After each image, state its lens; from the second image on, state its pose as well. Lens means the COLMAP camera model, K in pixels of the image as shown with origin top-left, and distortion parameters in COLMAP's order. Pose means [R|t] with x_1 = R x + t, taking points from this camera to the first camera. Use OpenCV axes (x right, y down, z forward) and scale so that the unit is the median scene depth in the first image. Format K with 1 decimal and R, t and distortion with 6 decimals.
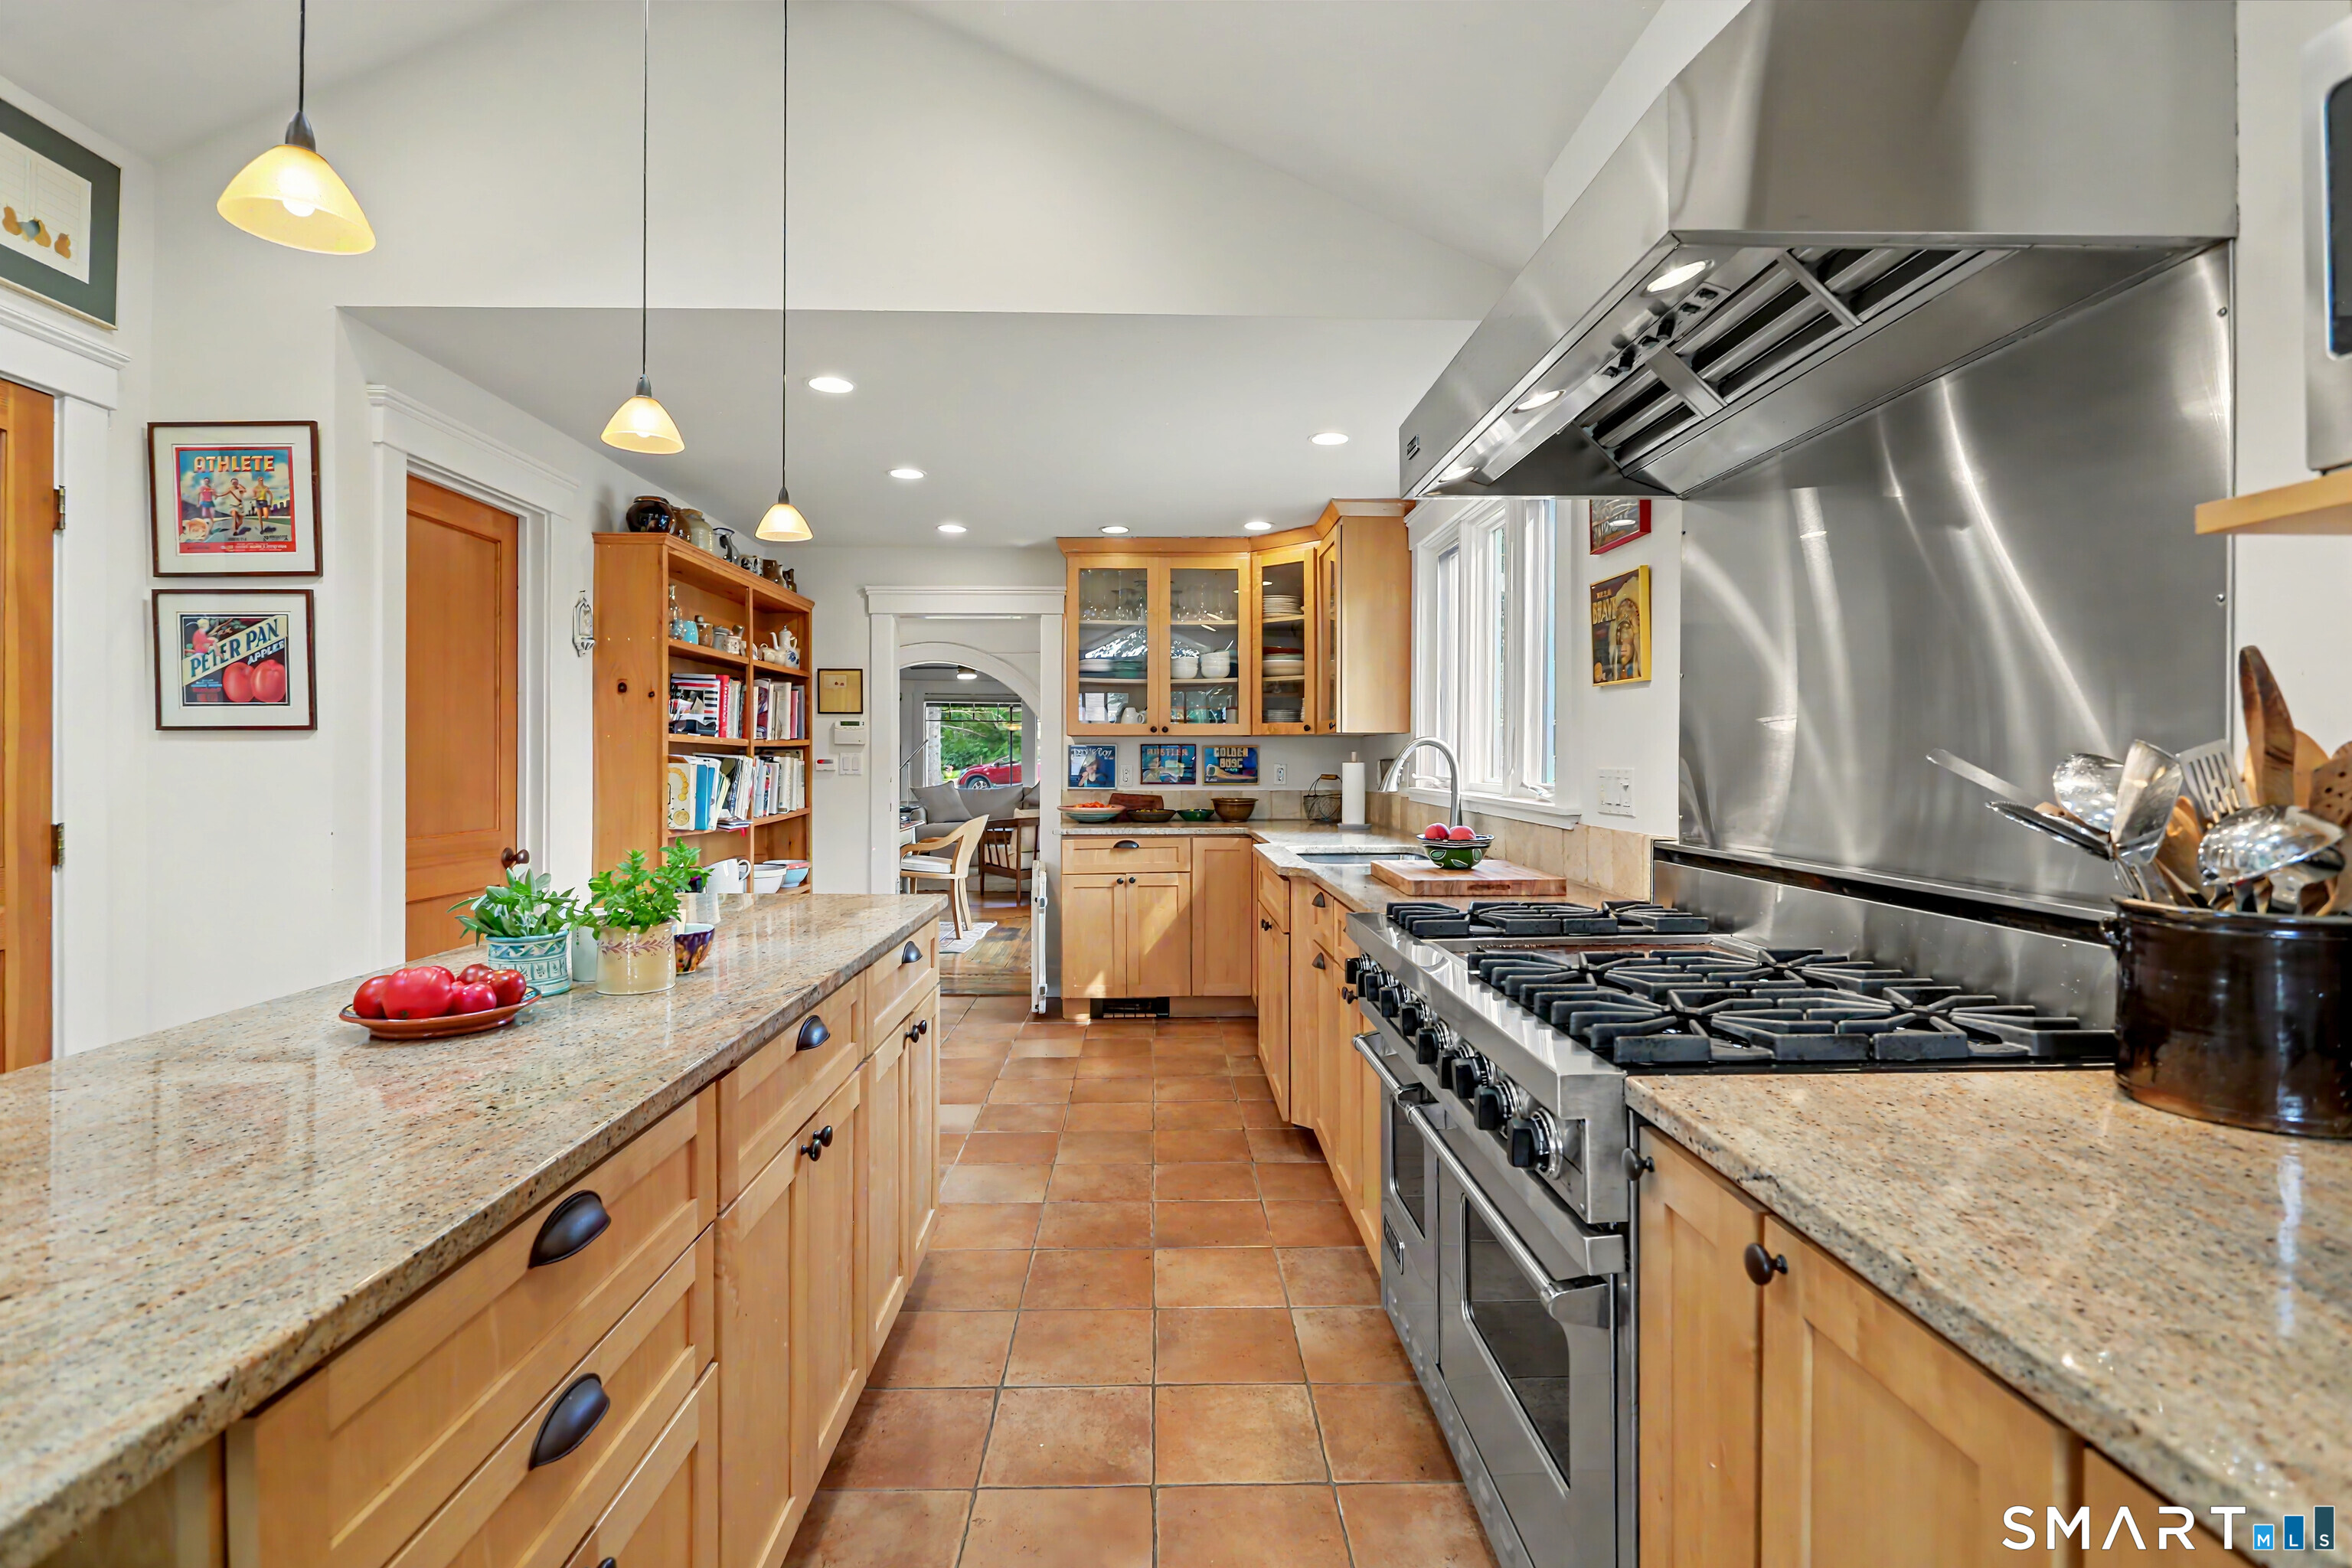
lens RADIAL K [[1125.7, 0, 1169.8], [0, 1125.7, 762.7], [0, 0, 1]] dist [-0.009655, 0.000372]
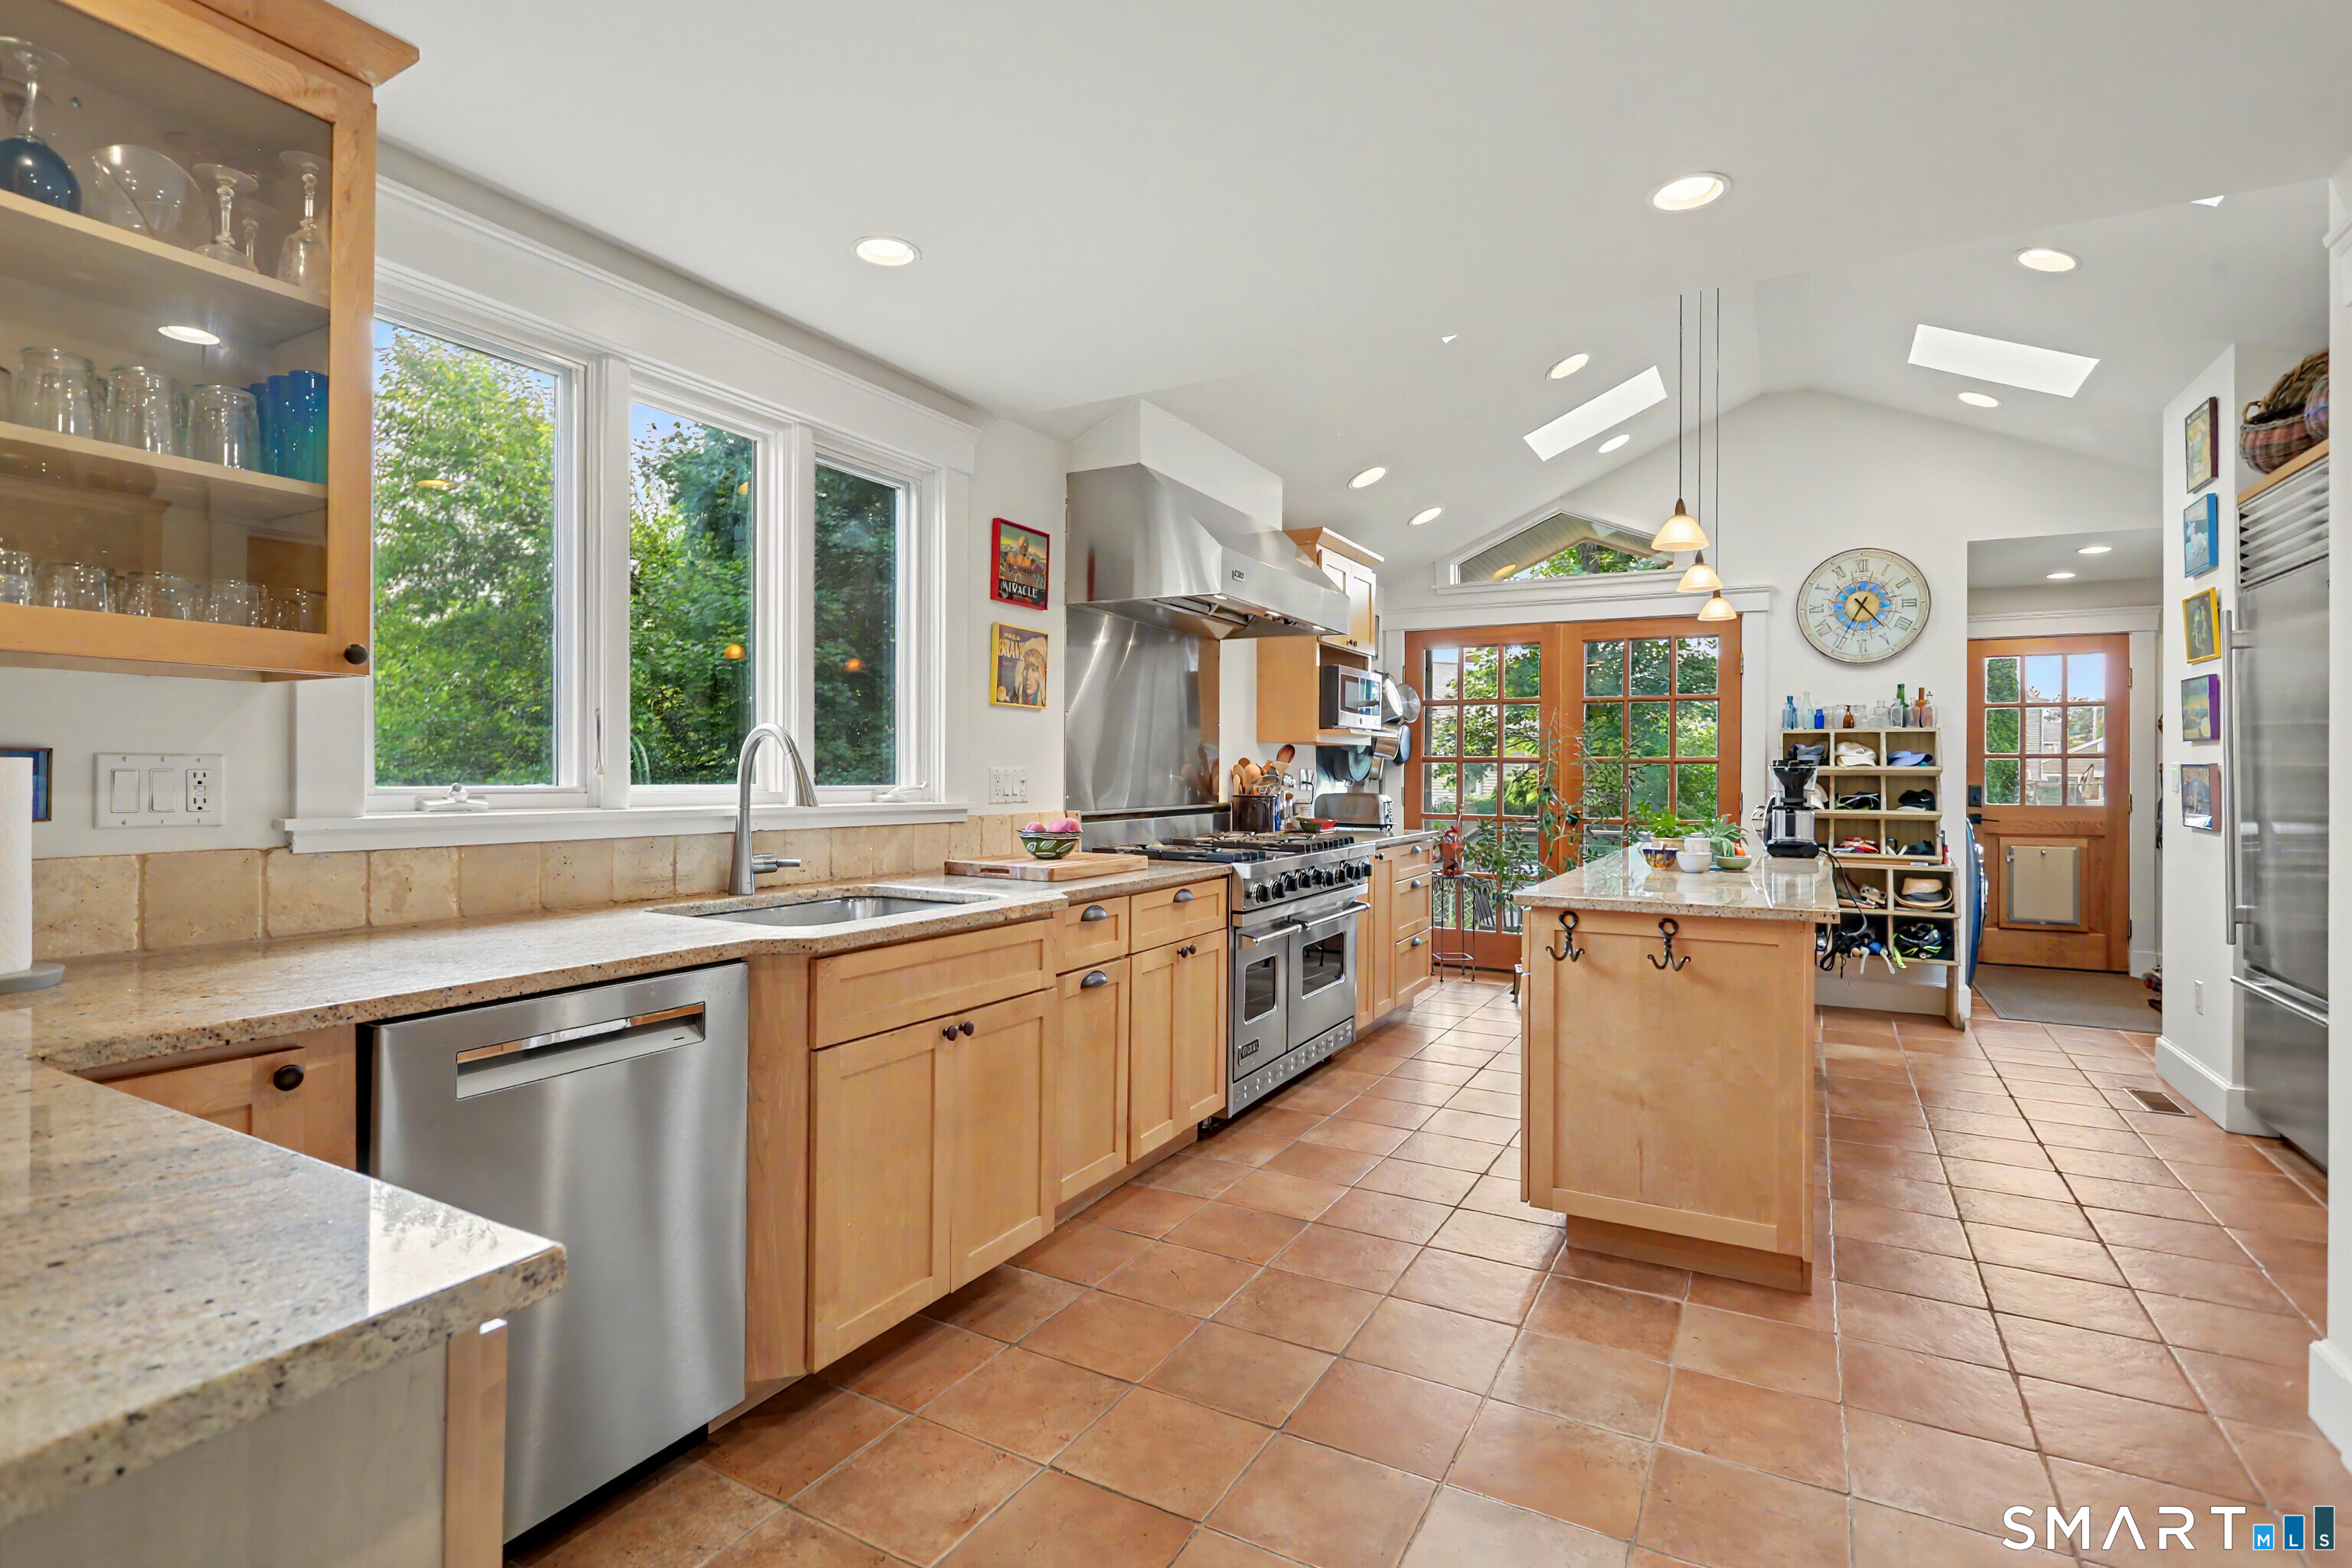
lens RADIAL K [[1120.5, 0, 1169.2], [0, 1120.5, 778.7], [0, 0, 1]] dist [-0.016711, 0.001122]
pose [[-0.864766, -0.008823, 0.502097, -0.219476], [-0.005572, 0.999953, 0.007976, 0.002983], [-0.502143, 0.004100, -0.864775, 1.024584]]
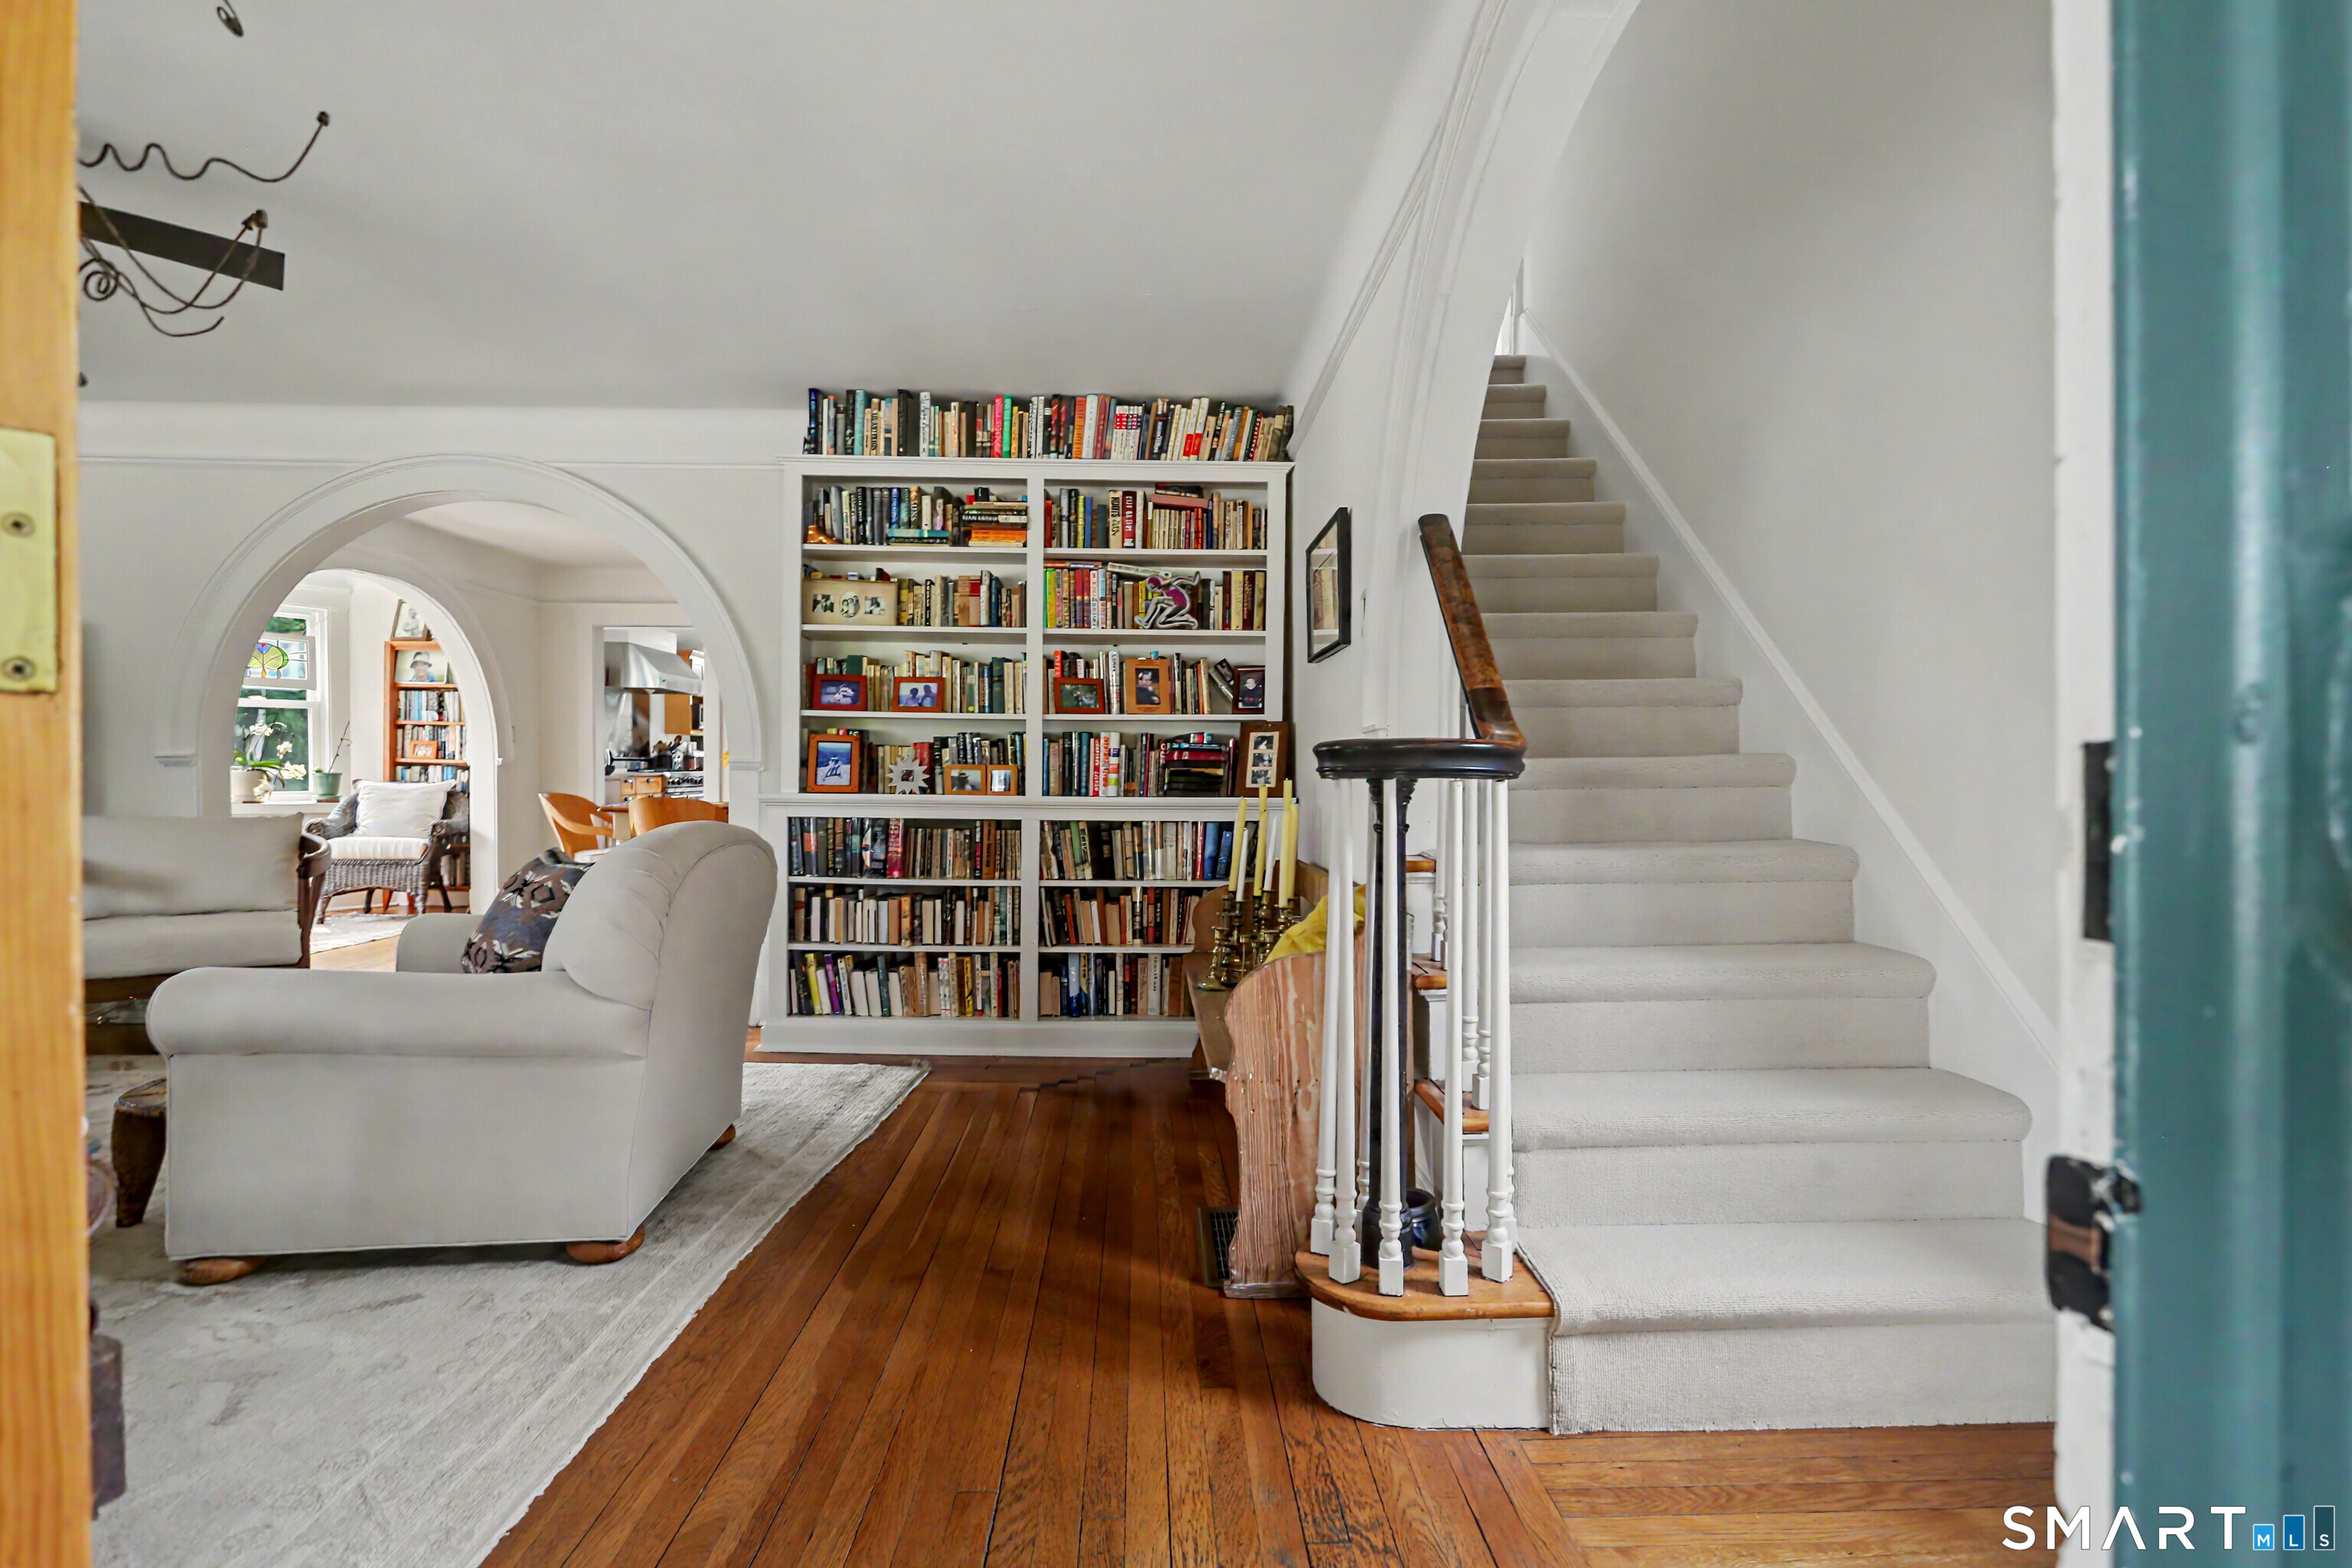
lens RADIAL K [[1120.5, 0, 1169.2], [0, 1120.5, 778.7], [0, 0, 1]] dist [-0.016711, 0.001122]
pose [[-0.999893, 0.000356, -0.014626, -0.822709], [0.000210, 0.999950, 0.009987, 0.050142], [0.014629, 0.009983, -0.999843, 2.506428]]
